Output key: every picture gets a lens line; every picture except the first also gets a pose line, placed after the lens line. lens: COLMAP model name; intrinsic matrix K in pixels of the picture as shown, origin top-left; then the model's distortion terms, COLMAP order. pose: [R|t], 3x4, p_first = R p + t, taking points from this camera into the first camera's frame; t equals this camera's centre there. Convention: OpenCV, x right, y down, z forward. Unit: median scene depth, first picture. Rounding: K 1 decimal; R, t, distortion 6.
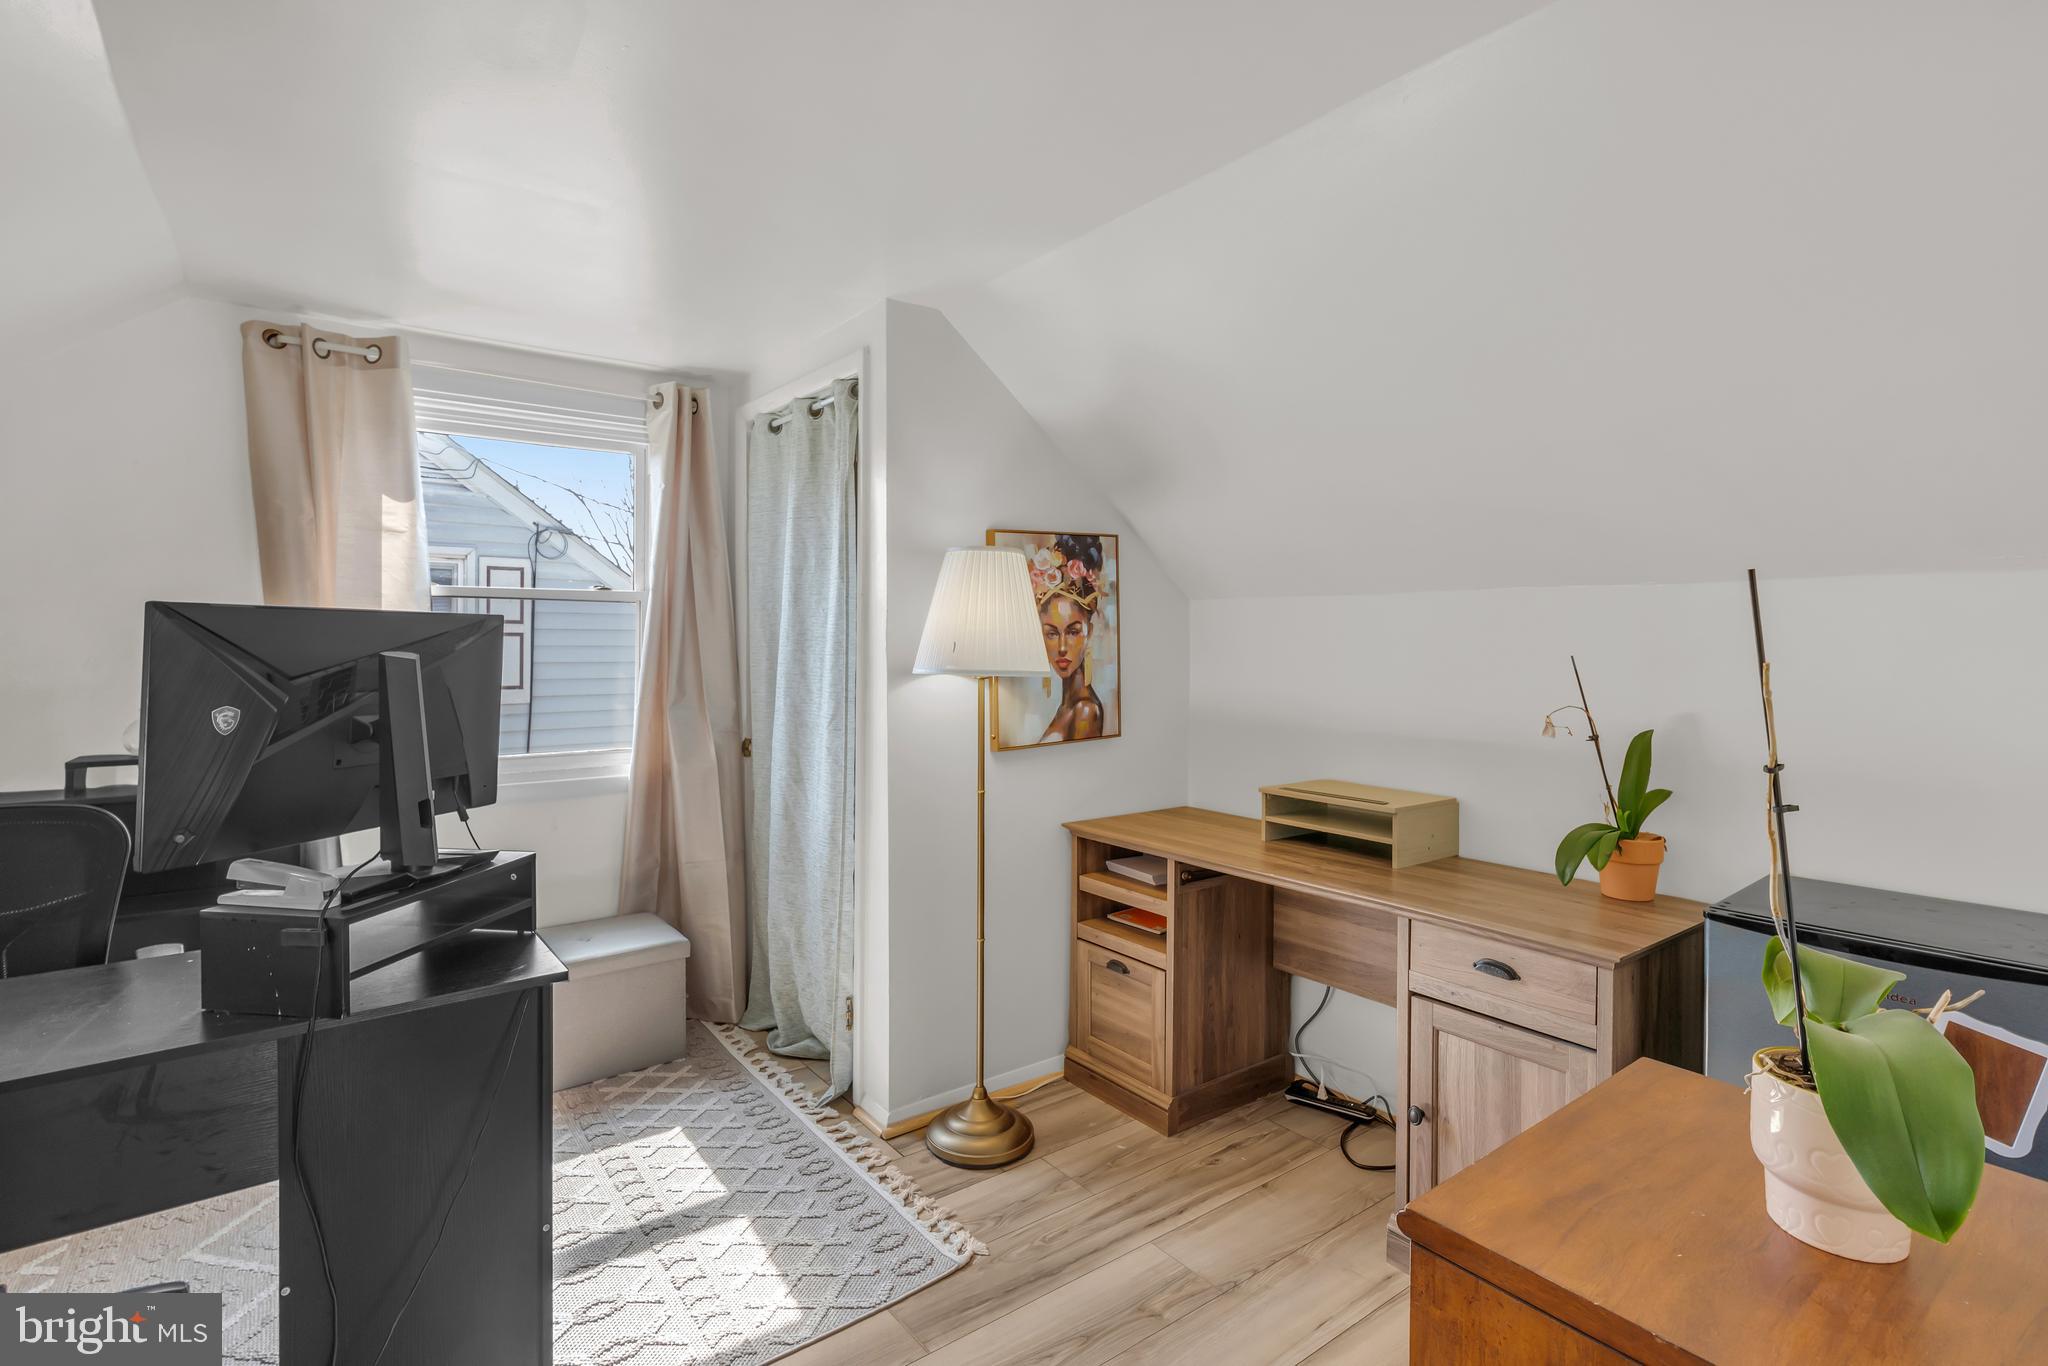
lens RADIAL K [[982.3, 0, 1025.0], [0, 982.3, 649.6], [0, 0, 1]] dist [0.001057, -0.000371]
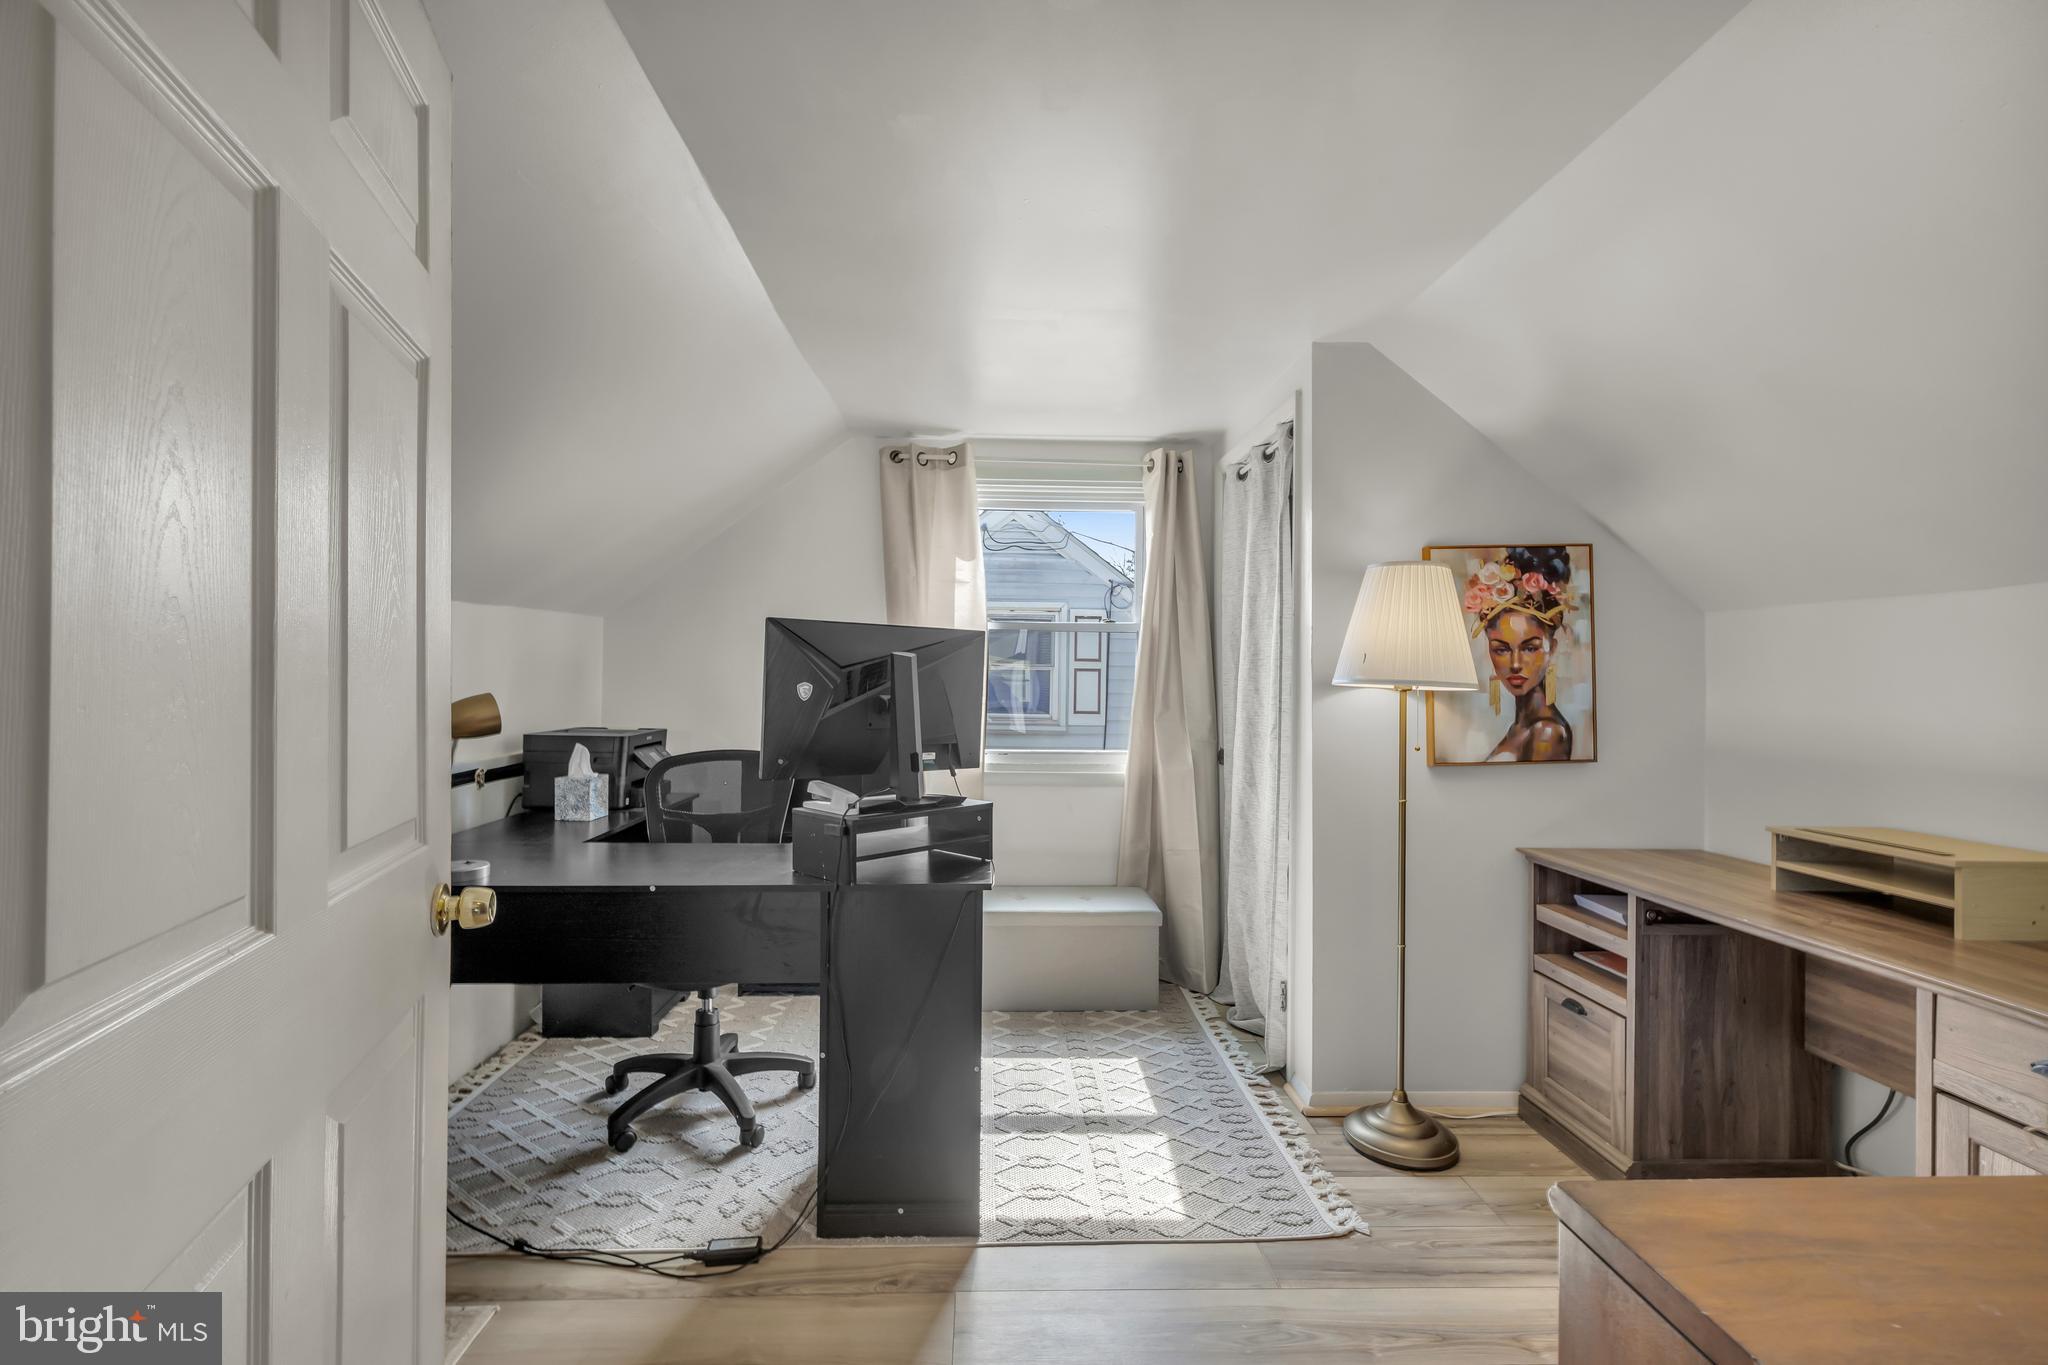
lens RADIAL K [[896.2, 0, 1002.0], [0, 896.2, 675.1], [0, 0, 1]] dist [-0.000972, -0.001454]
pose [[0.819402, 0.002374, -0.573214, 0.133159], [-0.012567, 0.999825, -0.013823, 0.027867], [0.573081, 0.018530, 0.819289, -0.008321]]
